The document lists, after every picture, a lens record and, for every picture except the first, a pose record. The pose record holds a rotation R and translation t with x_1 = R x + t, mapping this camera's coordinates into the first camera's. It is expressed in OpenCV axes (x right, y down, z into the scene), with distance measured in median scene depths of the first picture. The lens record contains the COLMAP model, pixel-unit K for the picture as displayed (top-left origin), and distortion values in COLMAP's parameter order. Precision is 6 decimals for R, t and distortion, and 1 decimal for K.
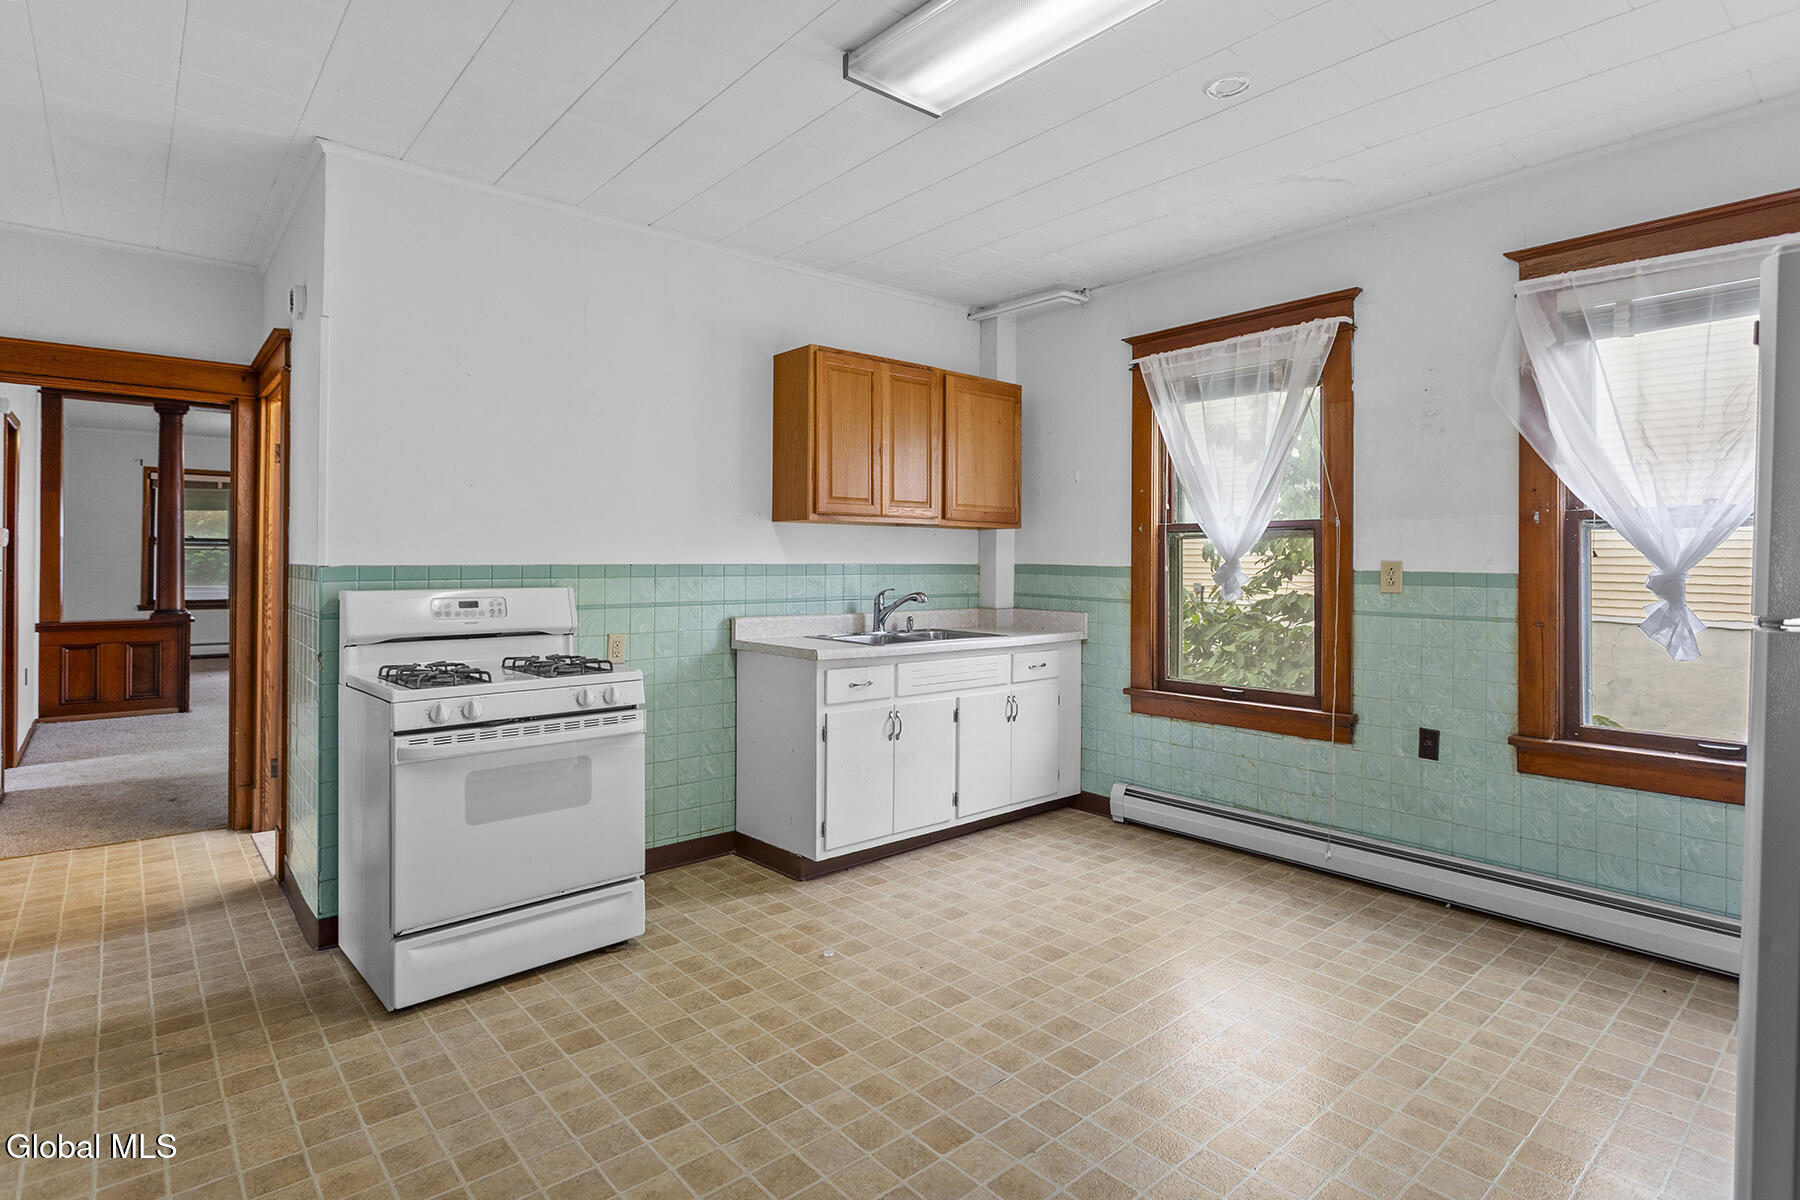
lens RADIAL K [[878.5, 0, 897.0], [0, 878.5, 562.2], [0, 0, 1]] dist [-0.004614, -0.000513]
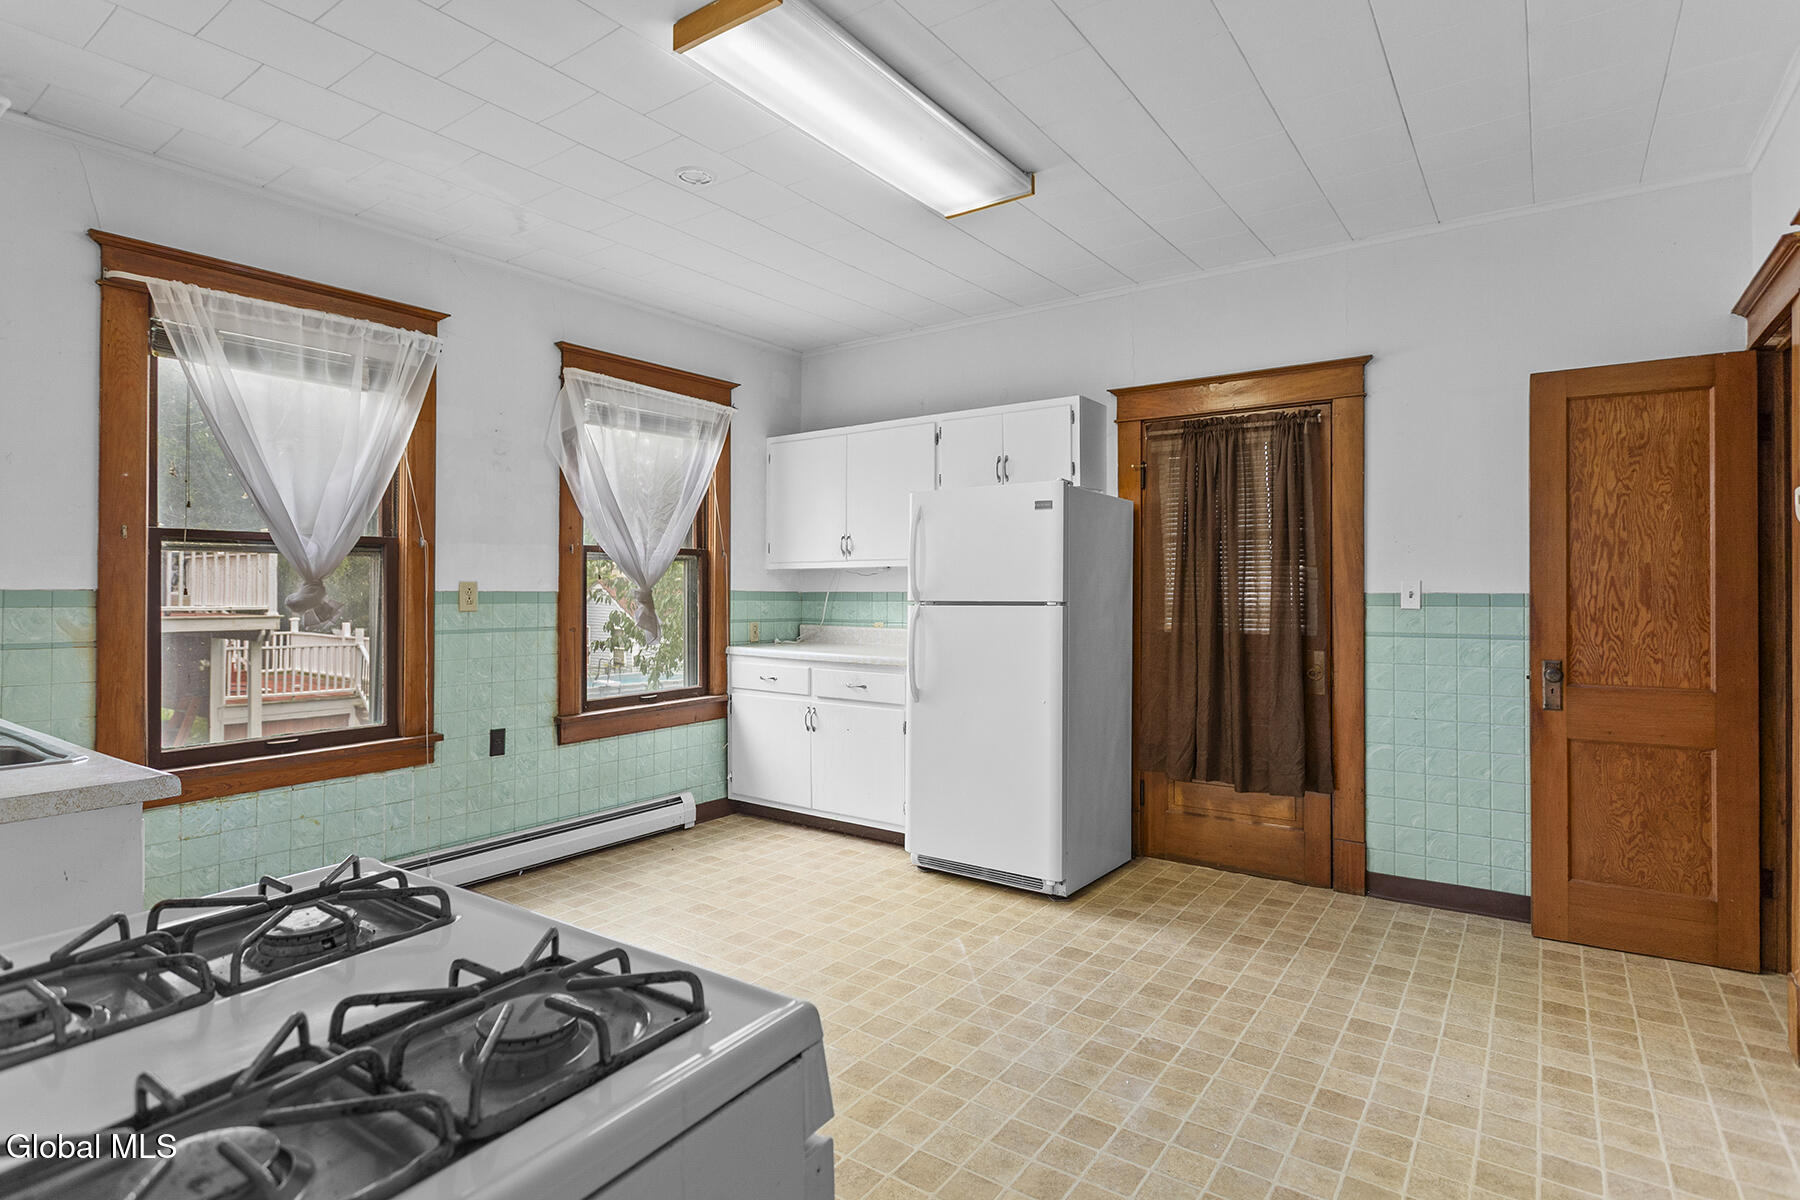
lens RADIAL K [[903.2, 0, 892.2], [0, 903.2, 597.1], [0, 0, 1]] dist [-0.003851, -0.000766]
pose [[-0.211635, -0.014783, 0.977237, -0.655854], [0.001179, 0.999881, 0.015381, 0.001303], [-0.977348, 0.004407, -0.211593, 0.758251]]
